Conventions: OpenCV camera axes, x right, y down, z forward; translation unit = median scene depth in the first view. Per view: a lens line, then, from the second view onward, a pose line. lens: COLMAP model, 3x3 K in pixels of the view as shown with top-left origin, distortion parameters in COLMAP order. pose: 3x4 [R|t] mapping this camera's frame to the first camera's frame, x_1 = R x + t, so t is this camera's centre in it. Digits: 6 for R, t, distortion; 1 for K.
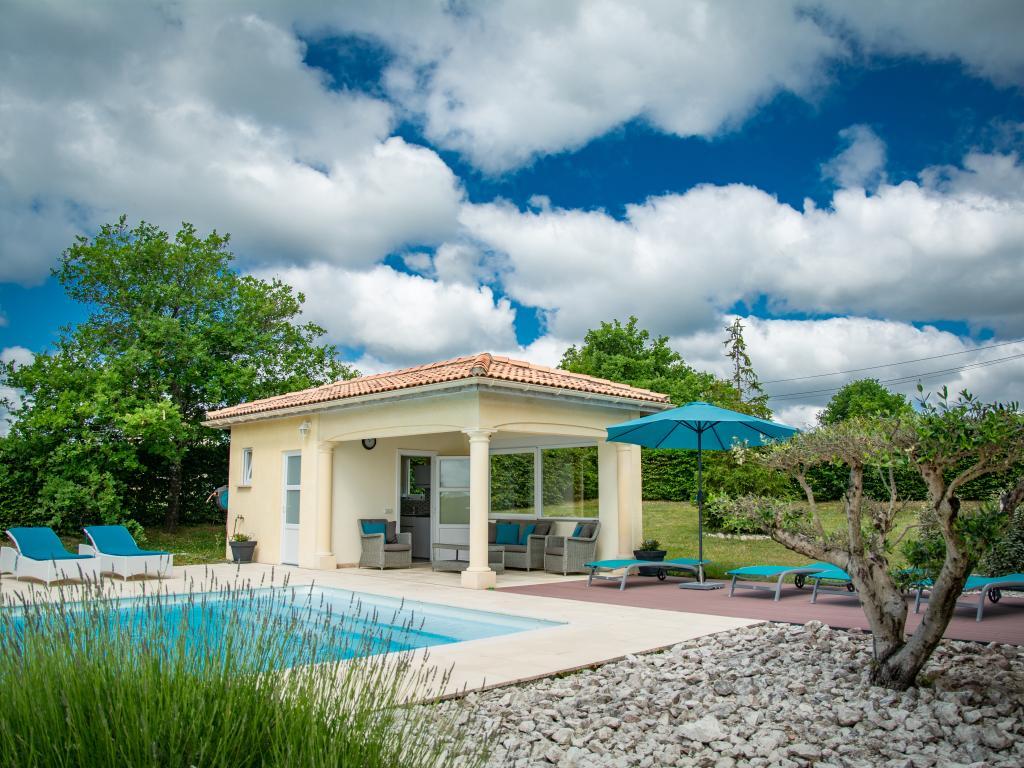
lens RADIAL K [[803.3, 0, 510.5], [0, 803.3, 386.9], [0, 0, 1]] dist [-0.106526, 0.059357]
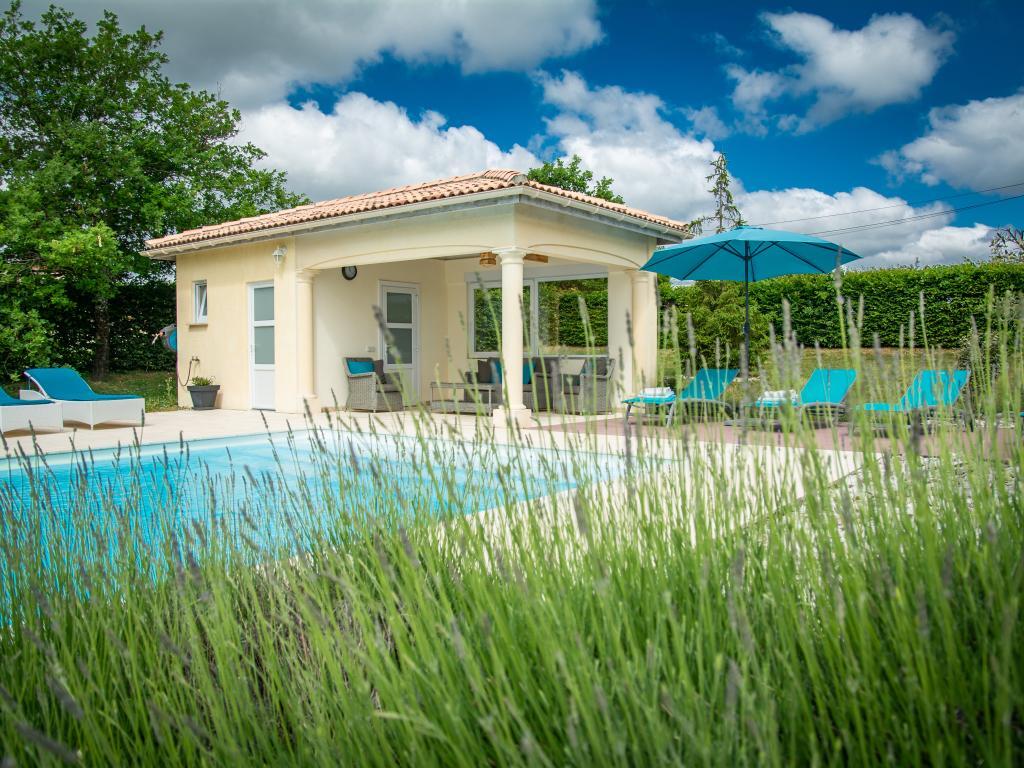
lens RADIAL K [[803.3, 0, 514.1], [0, 803.3, 383.7], [0, 0, 1]] dist [-0.106526, 0.059357]
pose [[0.990535, -0.006108, 0.137127, -0.110313], [-0.018211, 0.984331, 0.175390, 0.030445], [-0.136050, -0.176227, 0.974902, 0.086091]]
